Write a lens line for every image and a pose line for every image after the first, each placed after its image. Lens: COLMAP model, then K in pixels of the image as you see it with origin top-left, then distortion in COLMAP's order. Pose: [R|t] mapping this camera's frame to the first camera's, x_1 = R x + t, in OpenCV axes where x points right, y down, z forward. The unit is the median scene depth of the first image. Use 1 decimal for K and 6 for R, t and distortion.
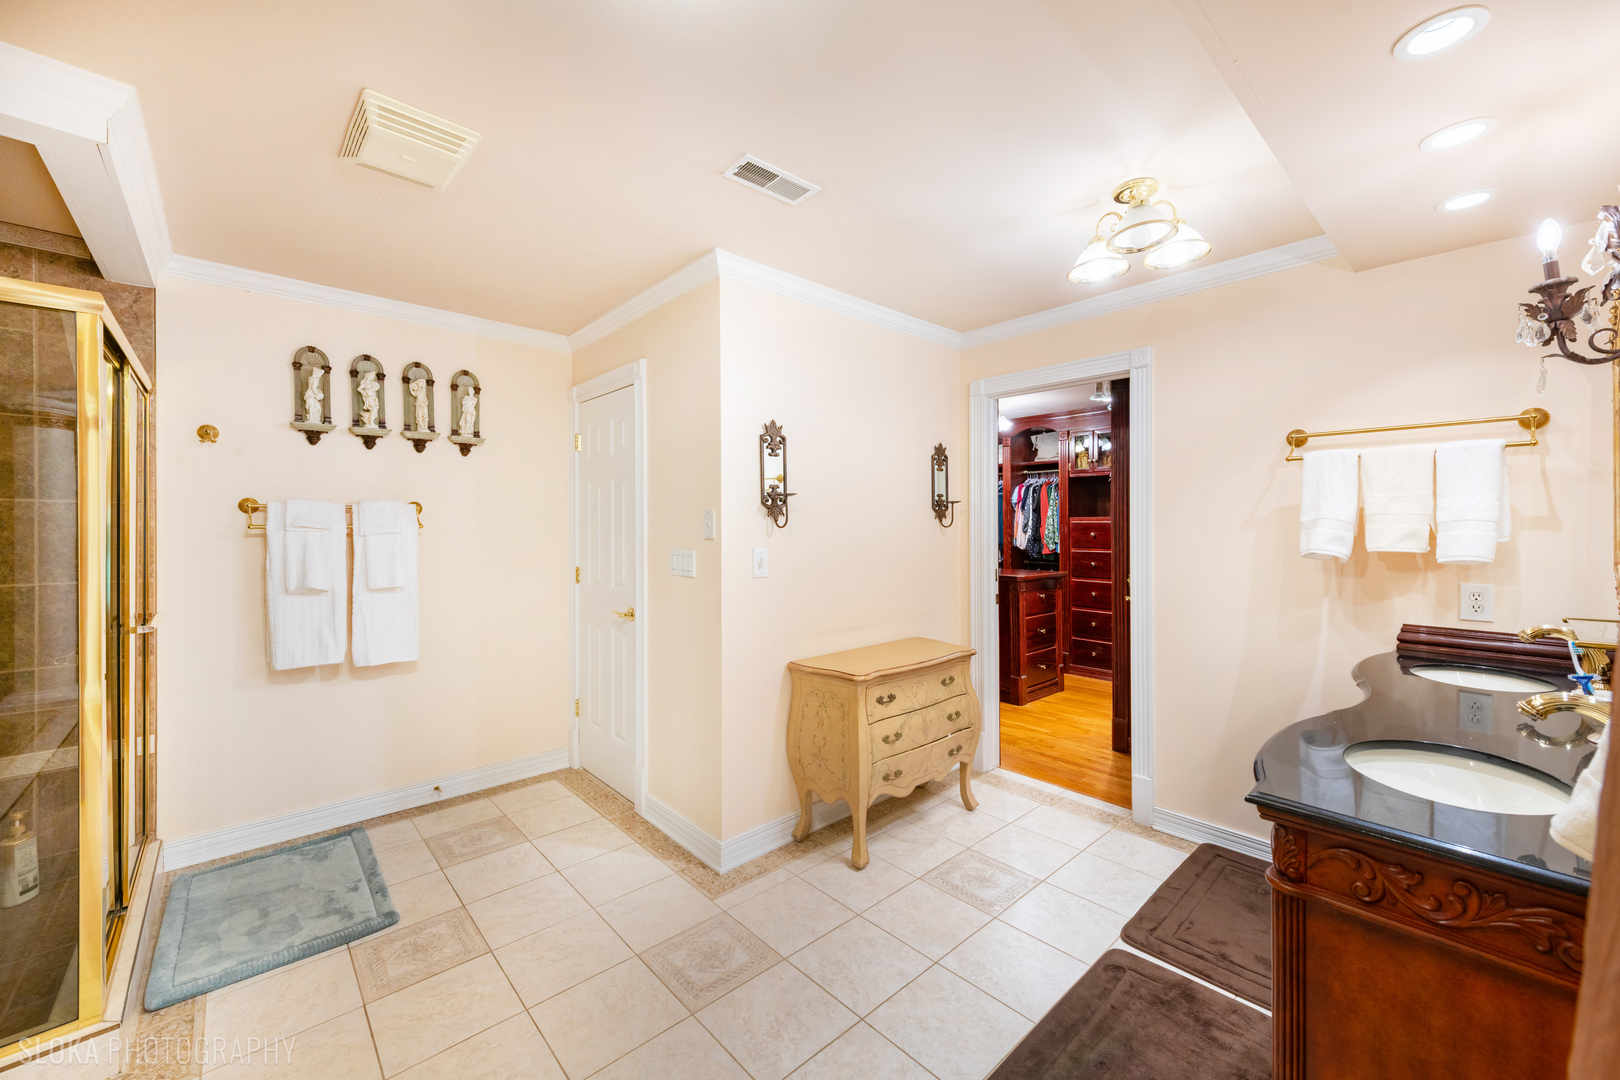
lens RADIAL K [[636.9, 0, 811.3], [0, 636.9, 537.1], [0, 0, 1]] dist [0.003711, -0.000021]
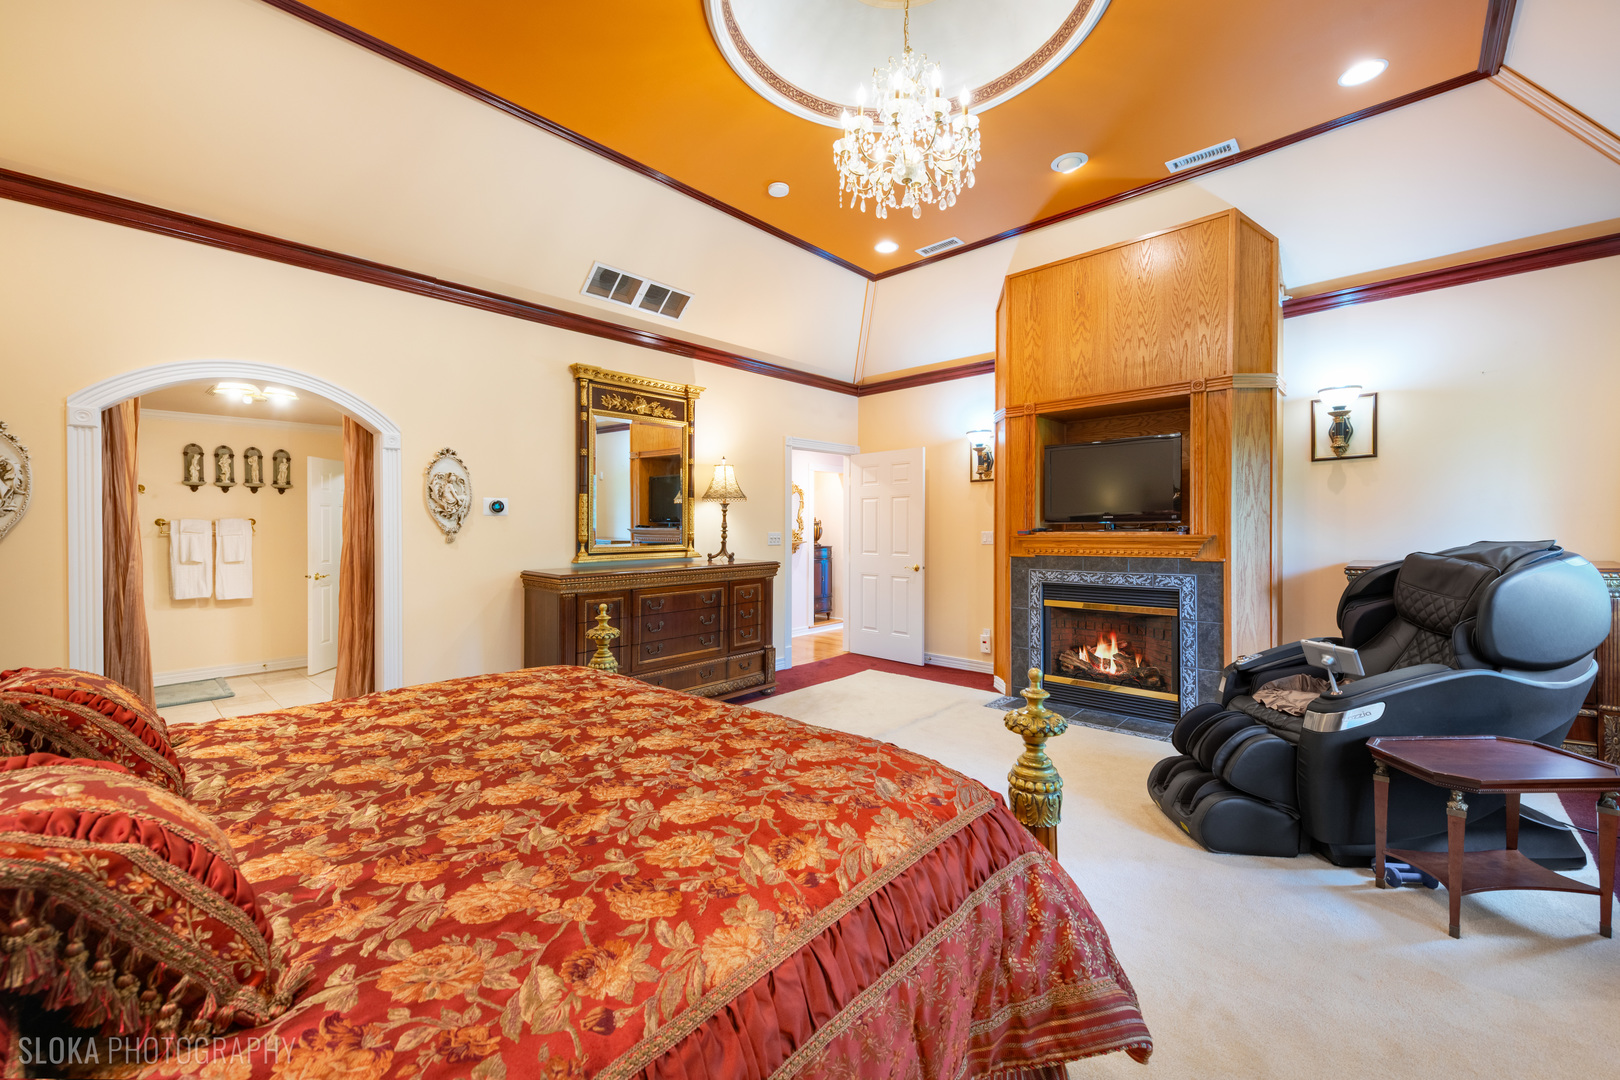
lens RADIAL K [[636.9, 0, 811.1], [0, 636.9, 534.0], [0, 0, 1]] dist [0.003711, -0.000021]
pose [[0.994942, -0.001440, 0.100444, 0.962061], [0.001153, 0.999995, 0.002912, -0.013458], [-0.100448, -0.002781, 0.994938, -1.213720]]
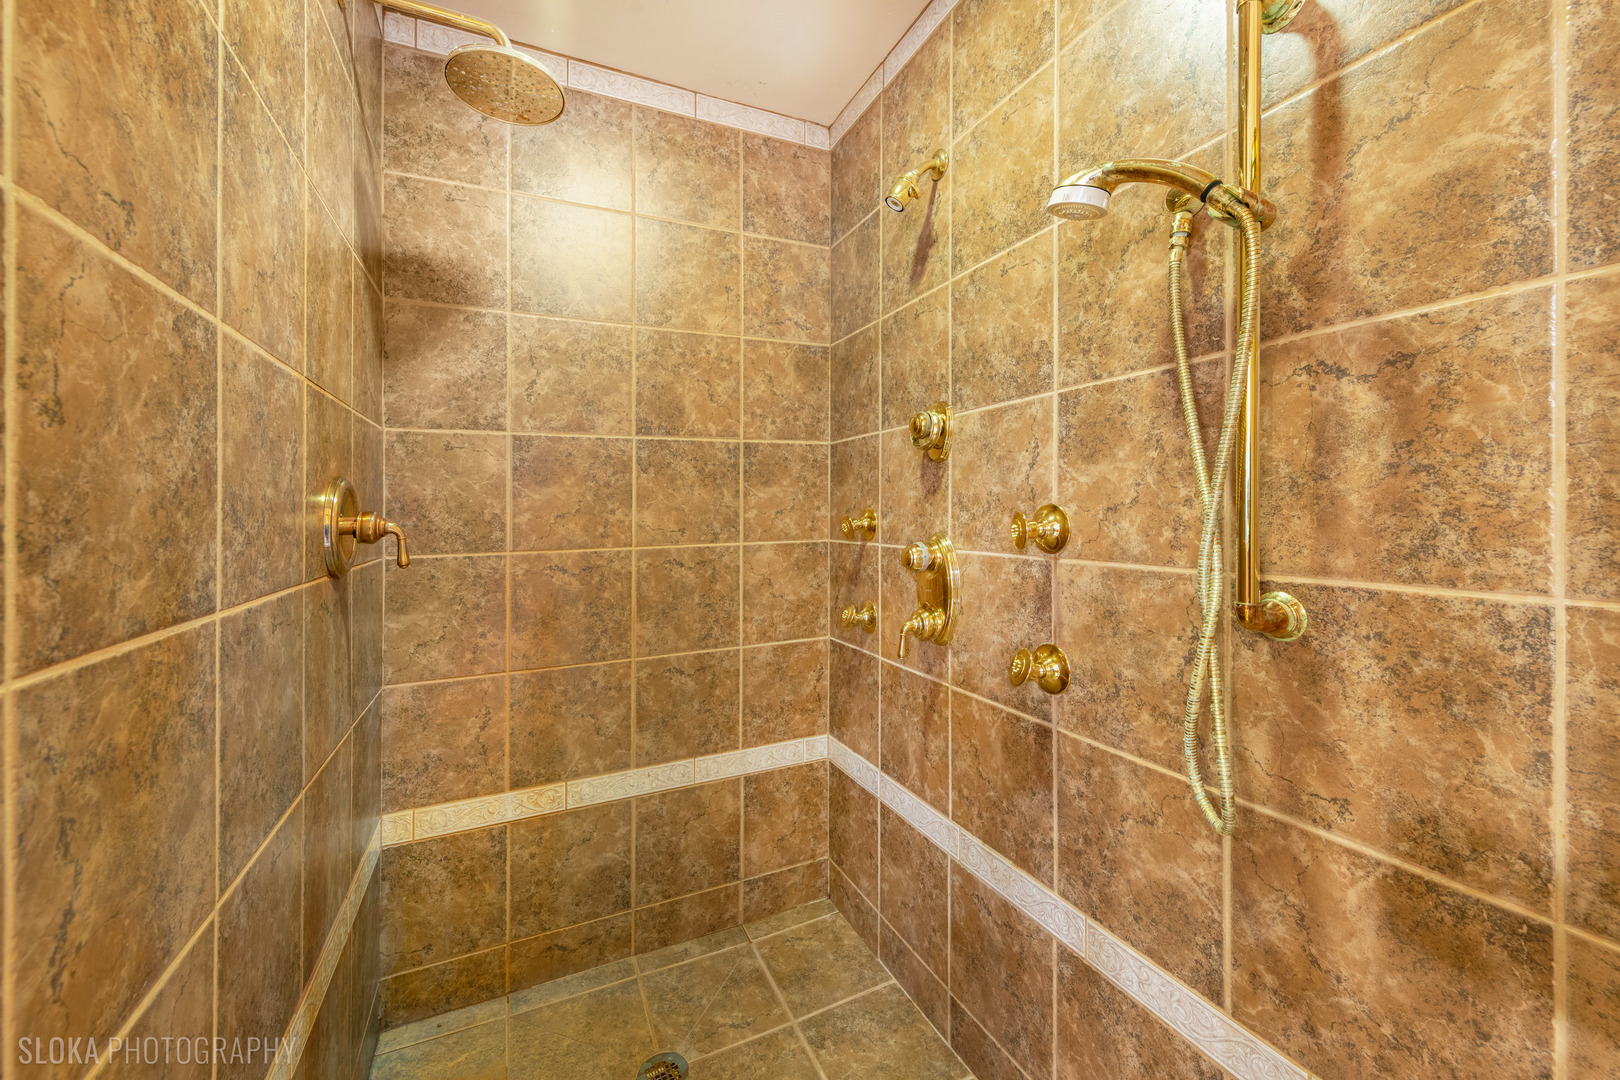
lens RADIAL K [[636.9, 0, 813.1], [0, 636.9, 513.0], [0, 0, 1]] dist [0.003711, -0.000021]
pose [[-0.287482, -0.001724, -0.957785, -0.708569], [0.000580, 0.999998, -0.001974, 0.030820], [0.957786, -0.001123, -0.287480, 0.635641]]
